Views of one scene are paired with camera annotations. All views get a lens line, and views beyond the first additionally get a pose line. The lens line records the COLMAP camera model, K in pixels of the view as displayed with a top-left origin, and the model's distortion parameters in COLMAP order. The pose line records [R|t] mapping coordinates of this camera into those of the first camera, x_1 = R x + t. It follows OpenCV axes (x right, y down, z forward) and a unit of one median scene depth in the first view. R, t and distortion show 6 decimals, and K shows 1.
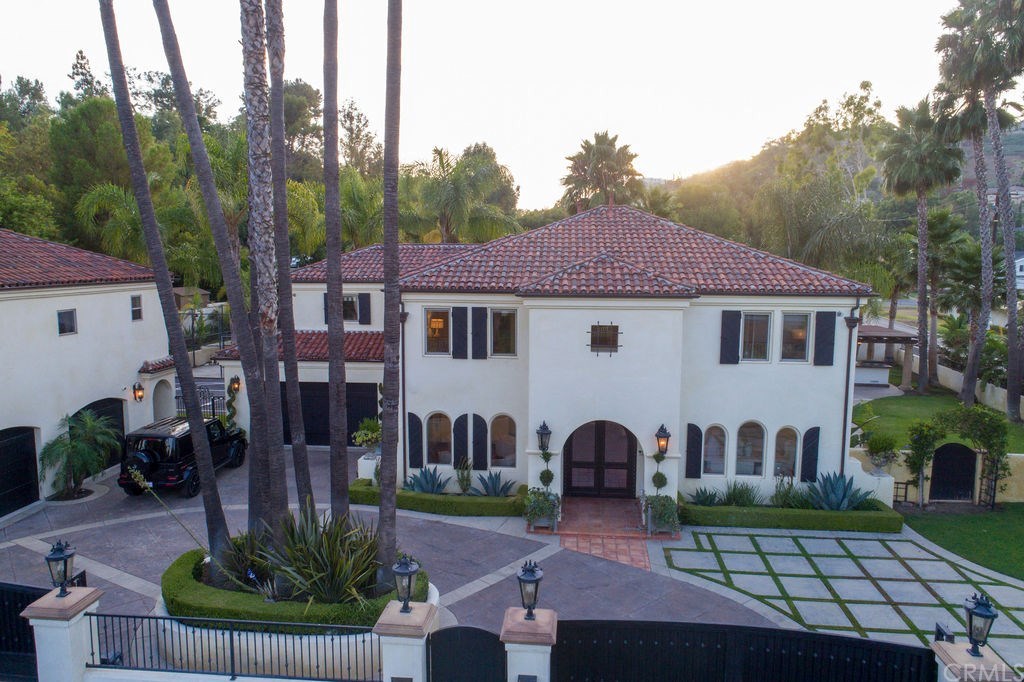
lens RADIAL K [[677.8, 0, 506.9], [0, 677.8, 340.7], [0, 0, 1]] dist [-0.011723, 0.013338]
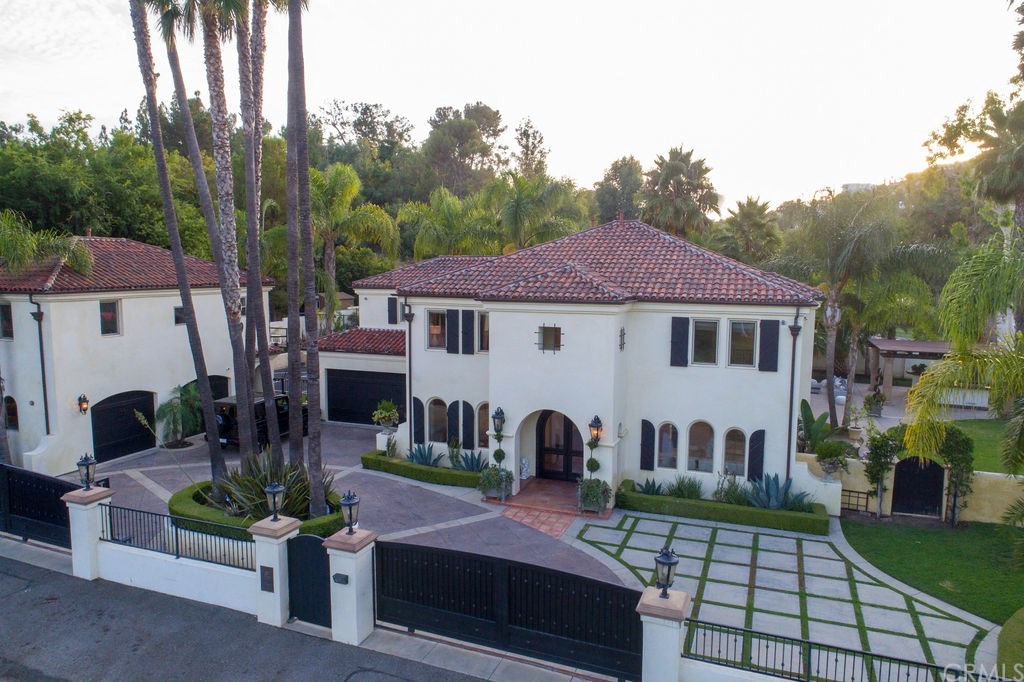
lens RADIAL K [[677.8, 0, 515.5], [0, 677.8, 339.3], [0, 0, 1]] dist [-0.011723, 0.013338]
pose [[0.964247, 0.030738, -0.263215, 0.358129], [-0.035416, 0.999288, -0.013044, 0.014171], [0.262627, 0.021899, 0.964649, -0.117463]]
